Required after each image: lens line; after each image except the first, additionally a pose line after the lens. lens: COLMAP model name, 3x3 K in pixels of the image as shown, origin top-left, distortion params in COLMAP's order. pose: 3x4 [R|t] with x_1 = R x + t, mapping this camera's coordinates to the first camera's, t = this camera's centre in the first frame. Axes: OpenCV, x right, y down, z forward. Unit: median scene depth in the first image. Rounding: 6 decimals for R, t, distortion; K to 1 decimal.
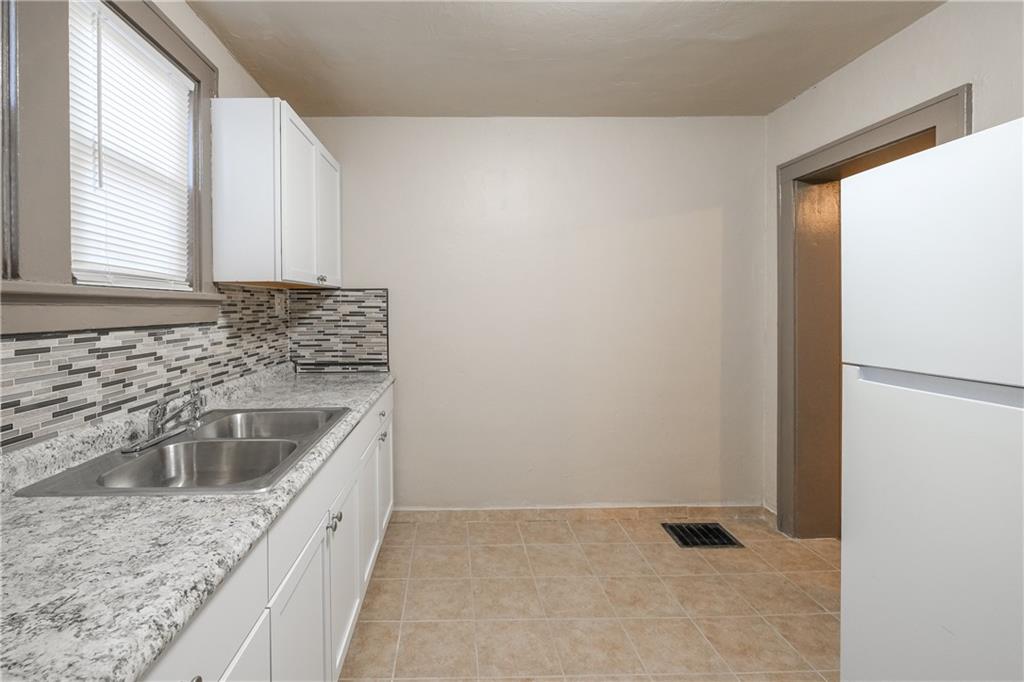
lens RADIAL K [[464.5, 0, 468.4], [0, 464.5, 308.7], [0, 0, 1]] dist [0.000507, 0.000112]
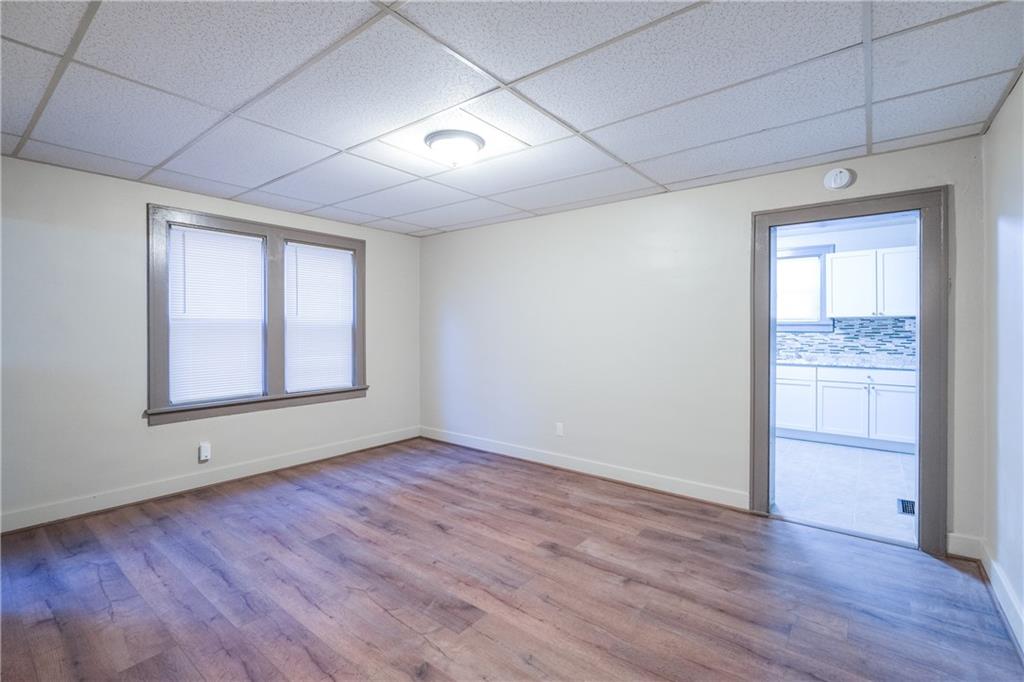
lens RADIAL K [[450.7, 0, 509.6], [0, 450.7, 333.5], [0, 0, 1]] dist [-0.000546, -0.000212]
pose [[-0.642386, 0.013345, -0.766265, 2.763758], [0.001249, 0.999865, 0.016367, -0.009399], [0.766380, 0.009557, -0.642316, 1.194717]]
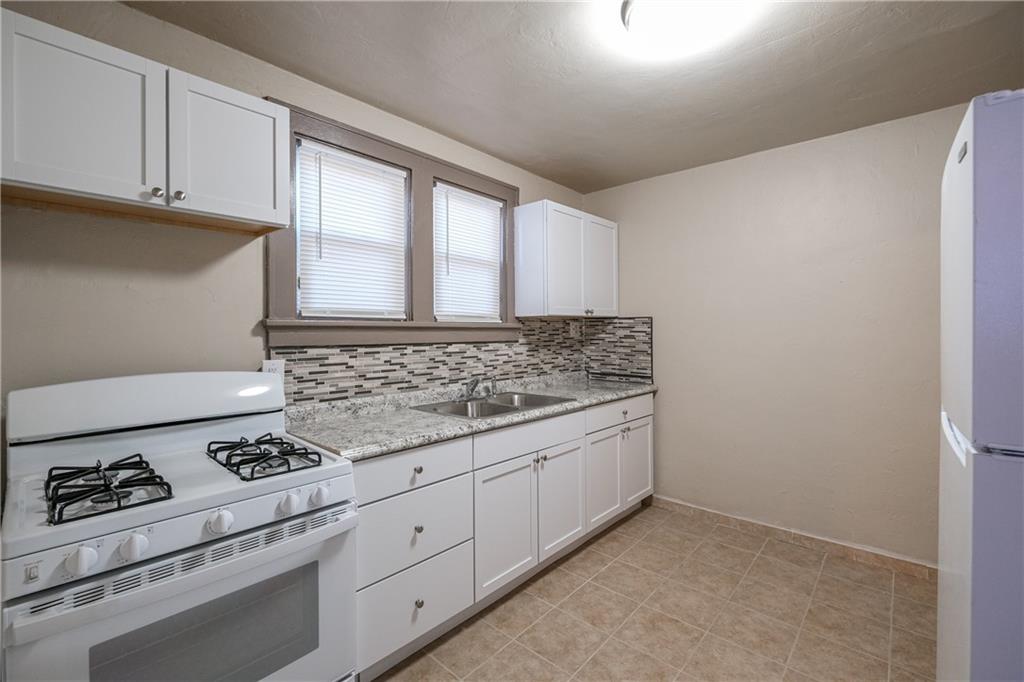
lens RADIAL K [[450.7, 0, 509.6], [0, 450.7, 333.5], [0, 0, 1]] dist [-0.000546, -0.000212]
pose [[0.729106, 0.007468, -0.684360, 0.511607], [-0.003612, 0.999969, 0.007064, -0.008342], [0.684391, -0.002678, 0.729110, -0.186306]]
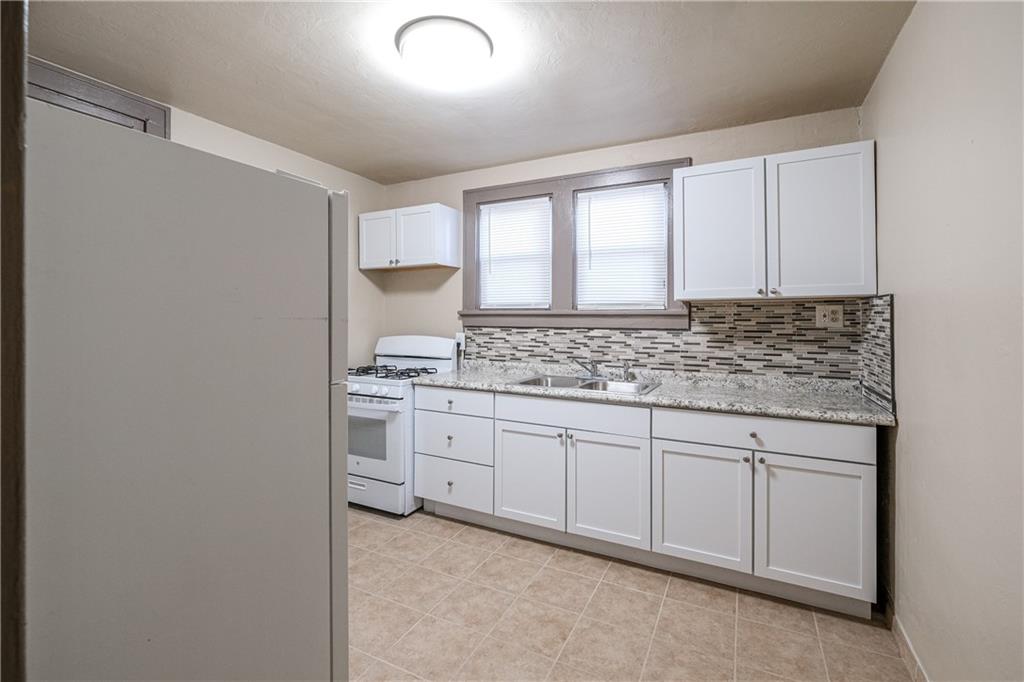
lens RADIAL K [[458.6, 0, 511.3], [0, 458.6, 318.9], [0, 0, 1]] dist [-0.002155, -0.000109]
pose [[-0.475798, 0.005167, -0.879540, 0.957030], [-0.002611, 0.999970, 0.007287, -0.012123], [0.879551, 0.005764, -0.475770, 1.134891]]
